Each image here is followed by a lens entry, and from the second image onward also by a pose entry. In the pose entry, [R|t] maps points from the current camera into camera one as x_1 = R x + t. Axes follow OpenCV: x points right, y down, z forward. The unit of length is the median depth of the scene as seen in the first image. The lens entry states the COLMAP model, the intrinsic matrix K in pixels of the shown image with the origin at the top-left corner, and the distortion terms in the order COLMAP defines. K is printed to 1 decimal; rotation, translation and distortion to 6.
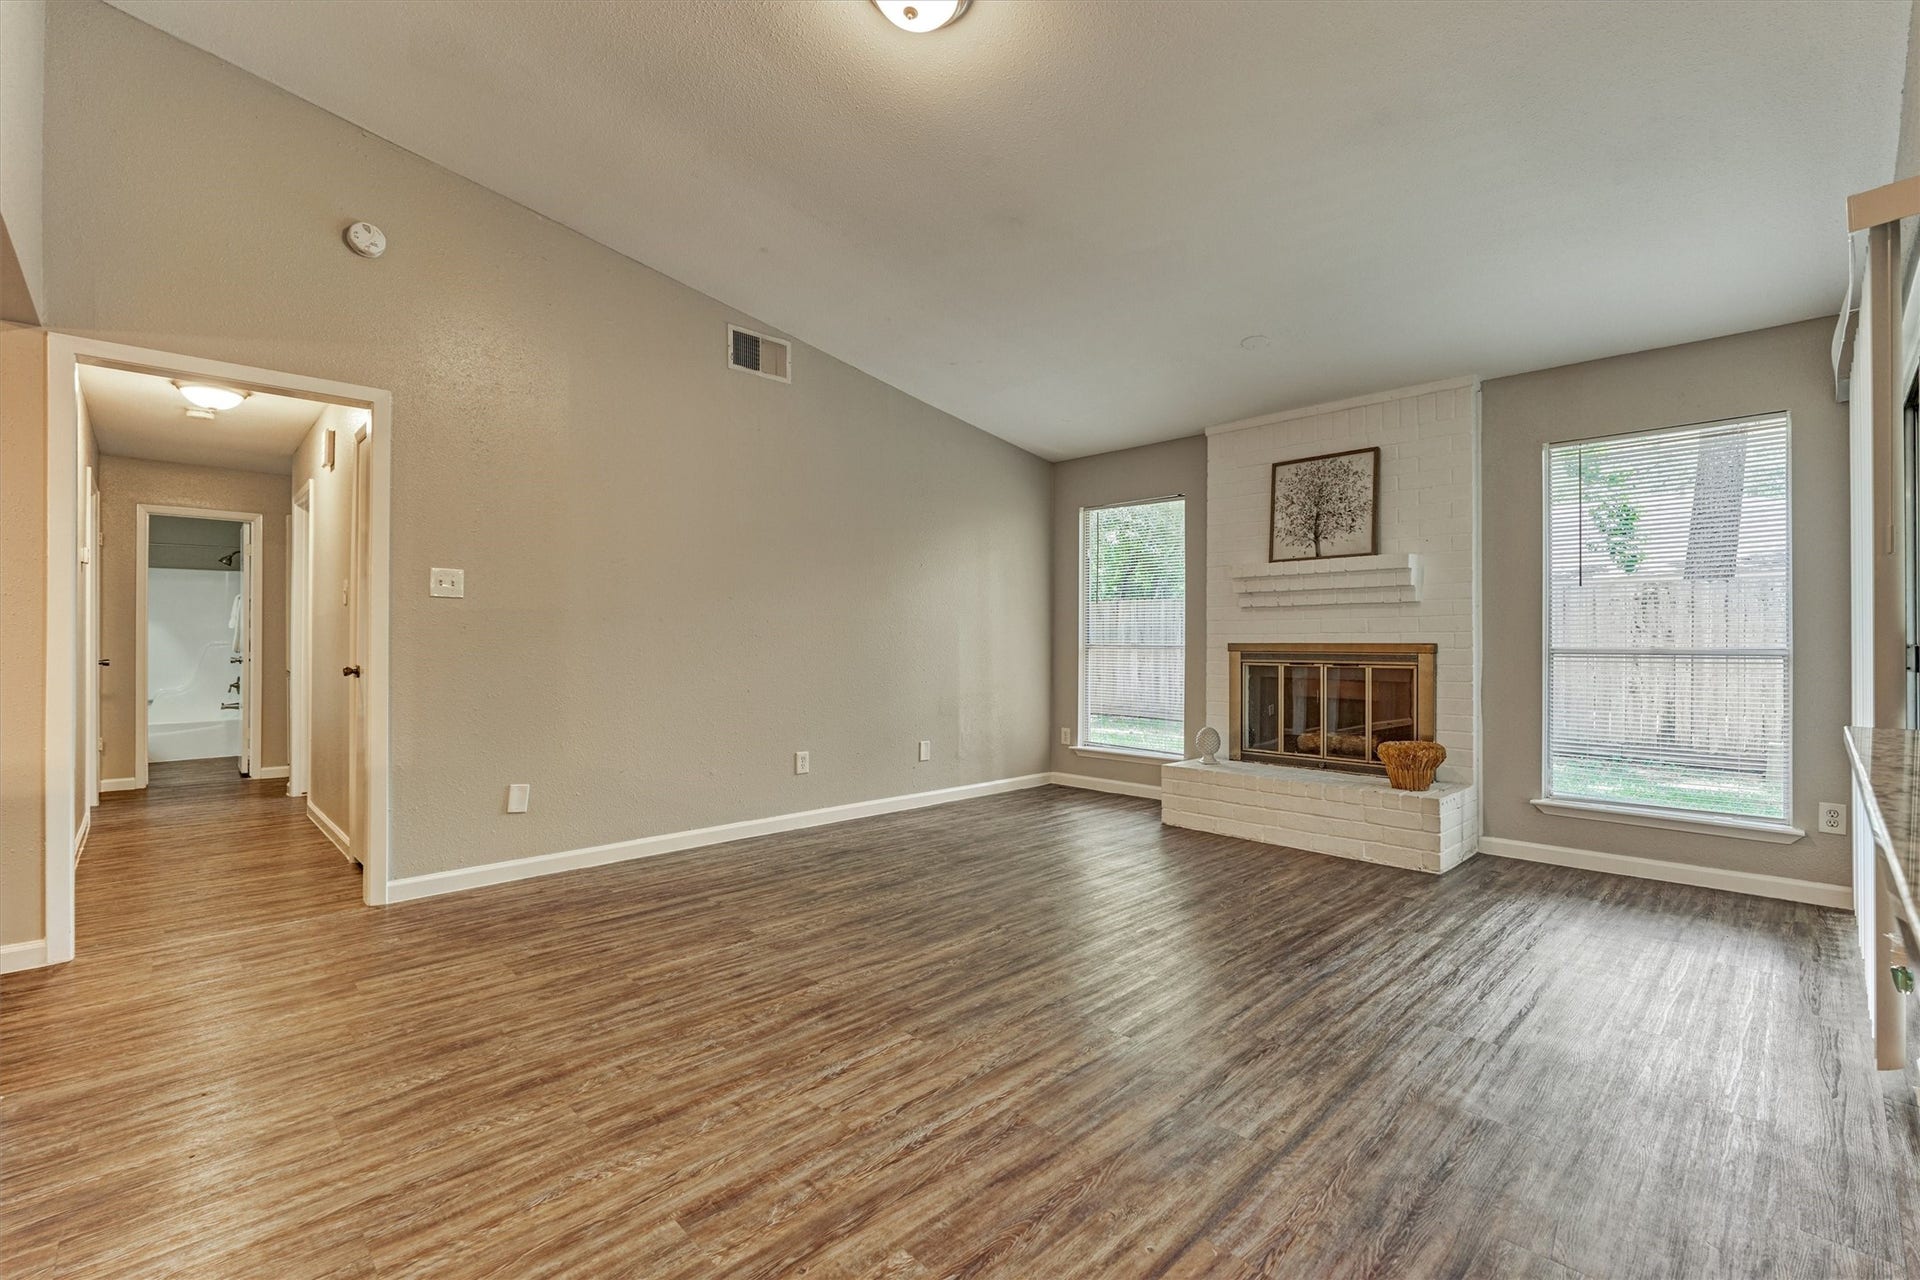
lens RADIAL K [[842.0, 0, 953.1], [0, 842.0, 641.5], [0, 0, 1]] dist [-0.002281, -0.000394]
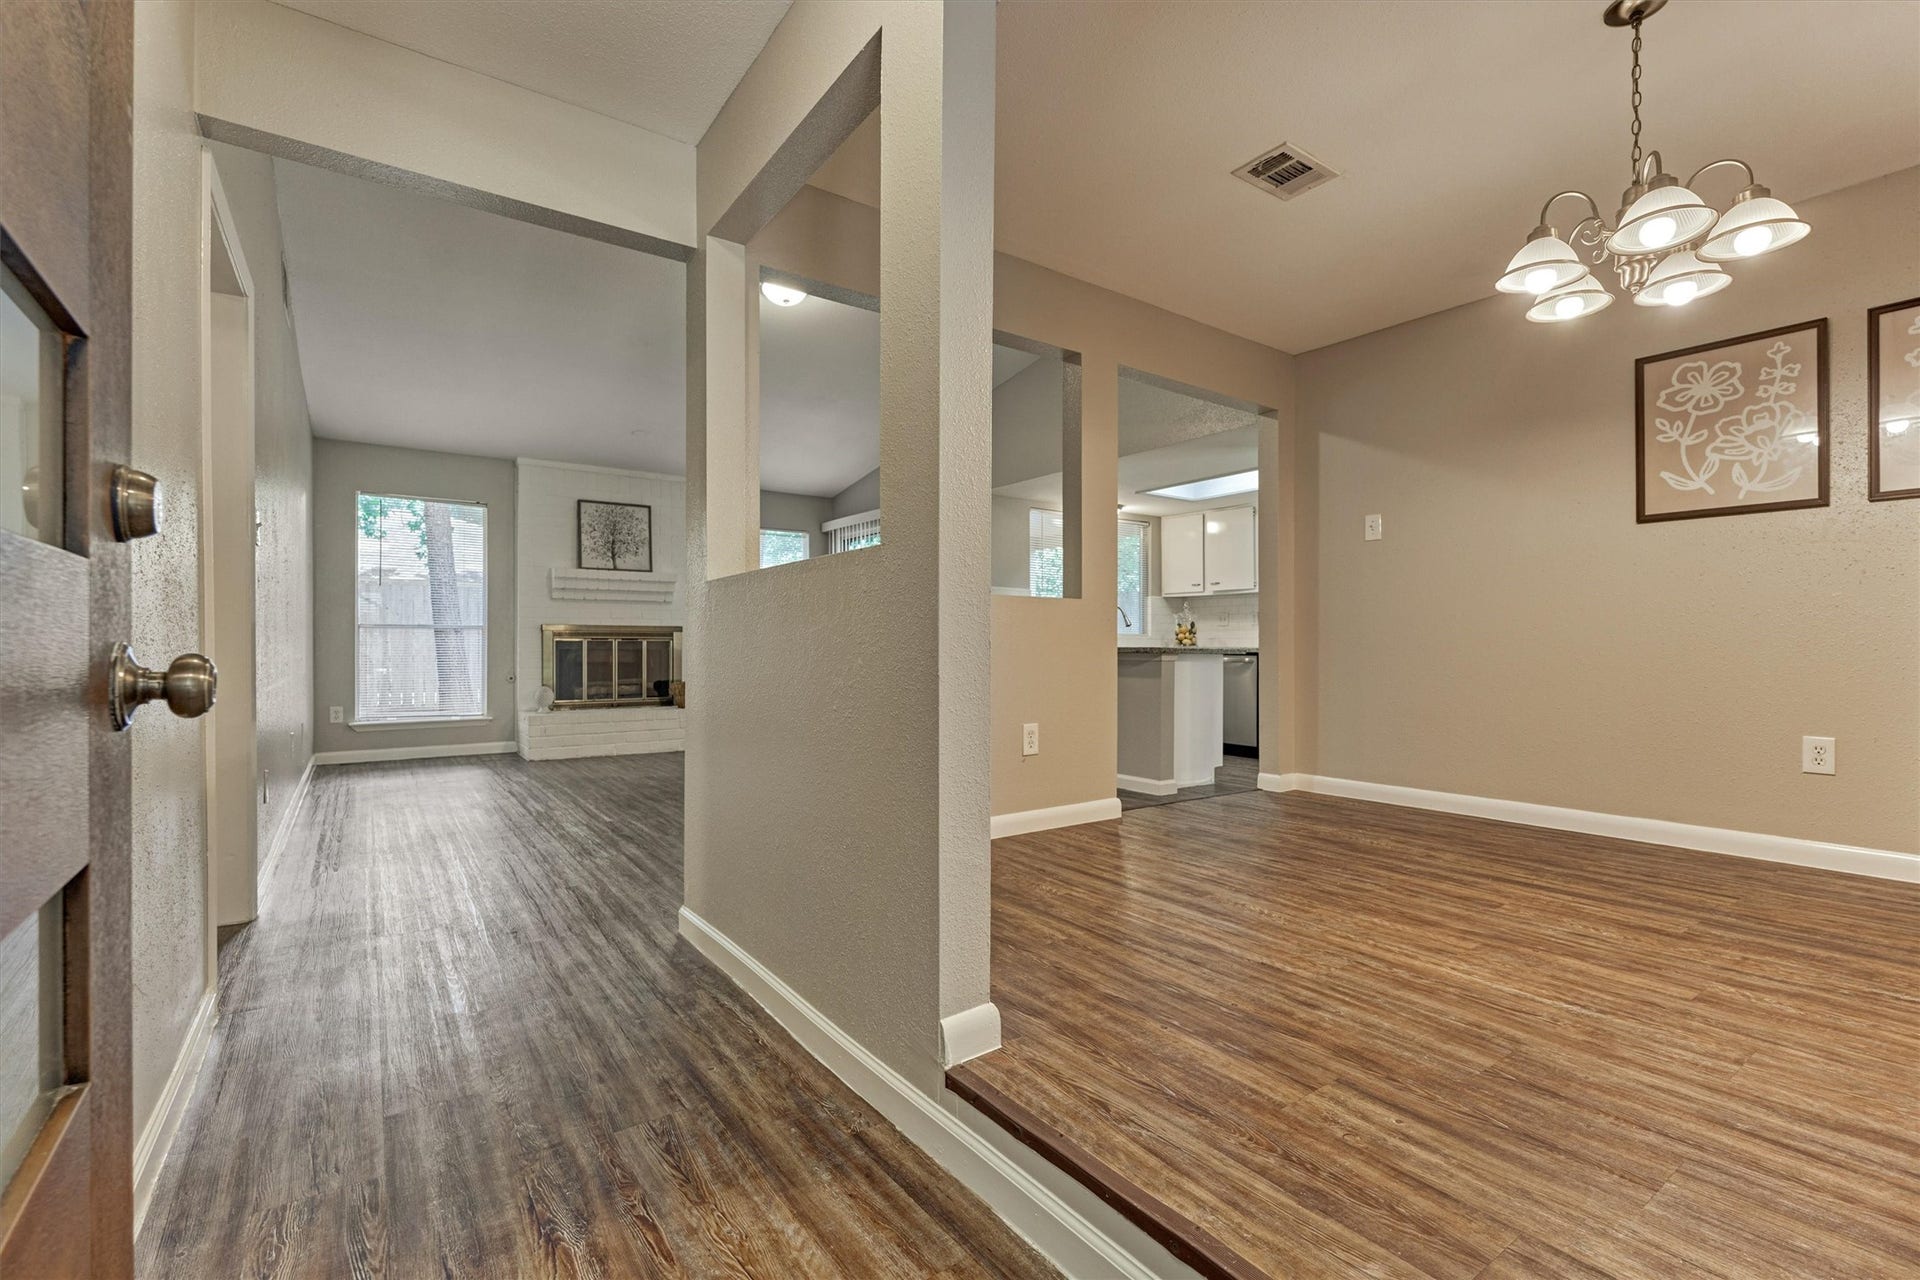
lens RADIAL K [[842.0, 0, 953.1], [0, 842.0, 641.5], [0, 0, 1]] dist [-0.002281, -0.000394]
pose [[0.150885, -0.001913, 0.988550, -0.983790], [-0.005280, 0.999982, 0.002741, 0.024006], [-0.988537, -0.005633, 0.150872, 0.160353]]
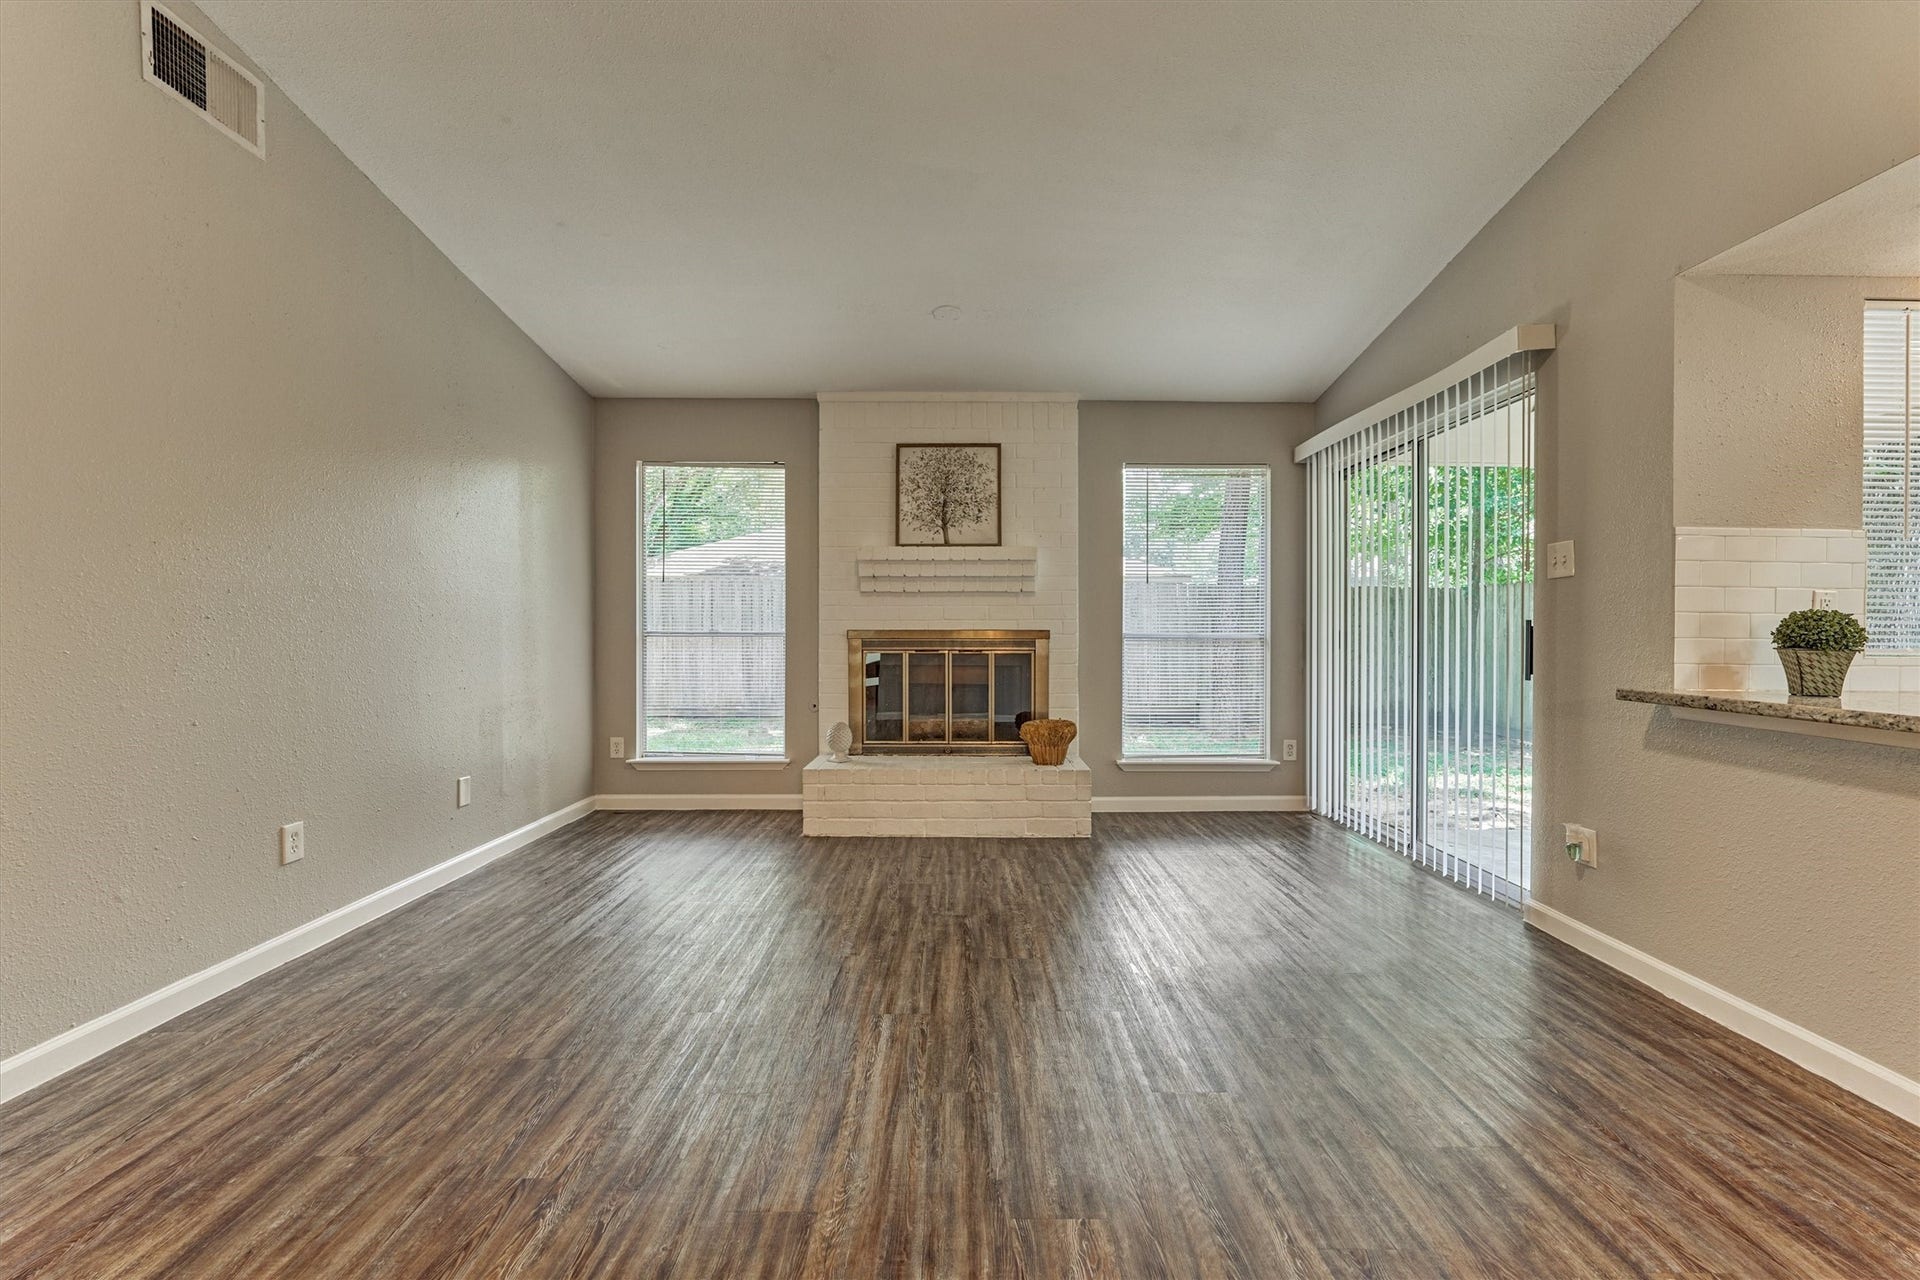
lens RADIAL K [[842.0, 0, 953.1], [0, 842.0, 641.5], [0, 0, 1]] dist [-0.002281, -0.000394]
pose [[0.690810, -0.012194, 0.722933, -0.288235], [0.000206, 0.999861, 0.016668, -0.000960], [-0.723036, -0.011365, 0.690717, 0.297782]]
